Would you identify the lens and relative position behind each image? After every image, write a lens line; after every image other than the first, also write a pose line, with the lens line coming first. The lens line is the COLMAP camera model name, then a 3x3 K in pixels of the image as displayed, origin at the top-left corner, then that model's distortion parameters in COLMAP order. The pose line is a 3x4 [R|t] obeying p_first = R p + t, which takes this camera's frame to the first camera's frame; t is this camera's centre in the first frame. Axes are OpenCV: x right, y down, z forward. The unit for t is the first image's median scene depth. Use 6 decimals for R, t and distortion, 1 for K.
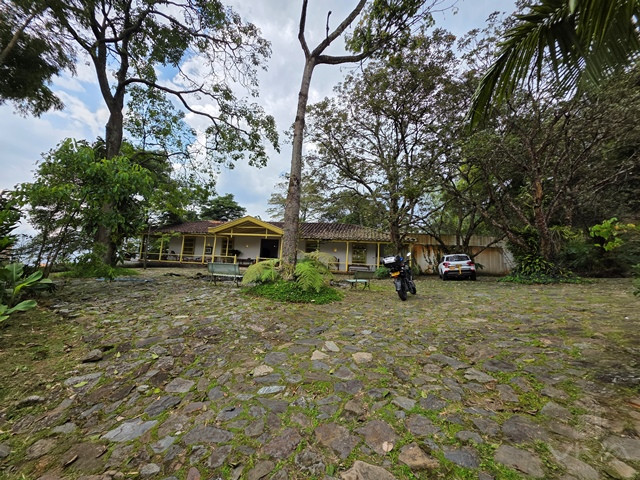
lens RADIAL K [[256.9, 0, 320.5], [0, 256.9, 240.5], [0, 0, 1]] dist [0.002968, 0.000280]
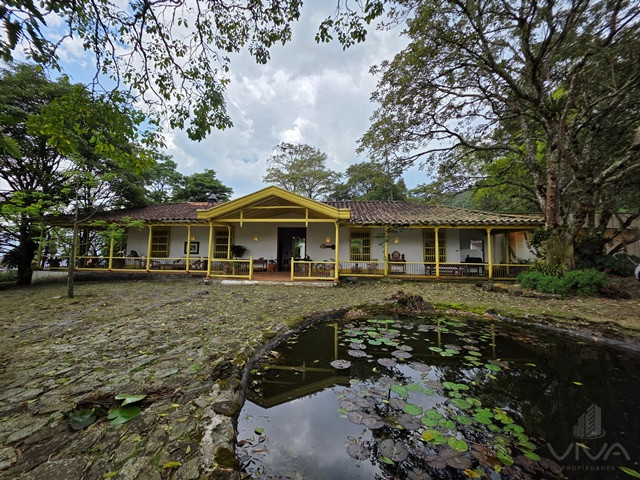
lens RADIAL K [[256.9, 0, 319.1], [0, 256.9, 239.2], [0, 0, 1]] dist [0.002968, 0.000280]
pose [[0.995168, -0.034744, 0.091839, -0.178164], [0.030398, 0.998370, 0.048296, -0.004417], [-0.093367, -0.045271, 0.994602, 0.331304]]
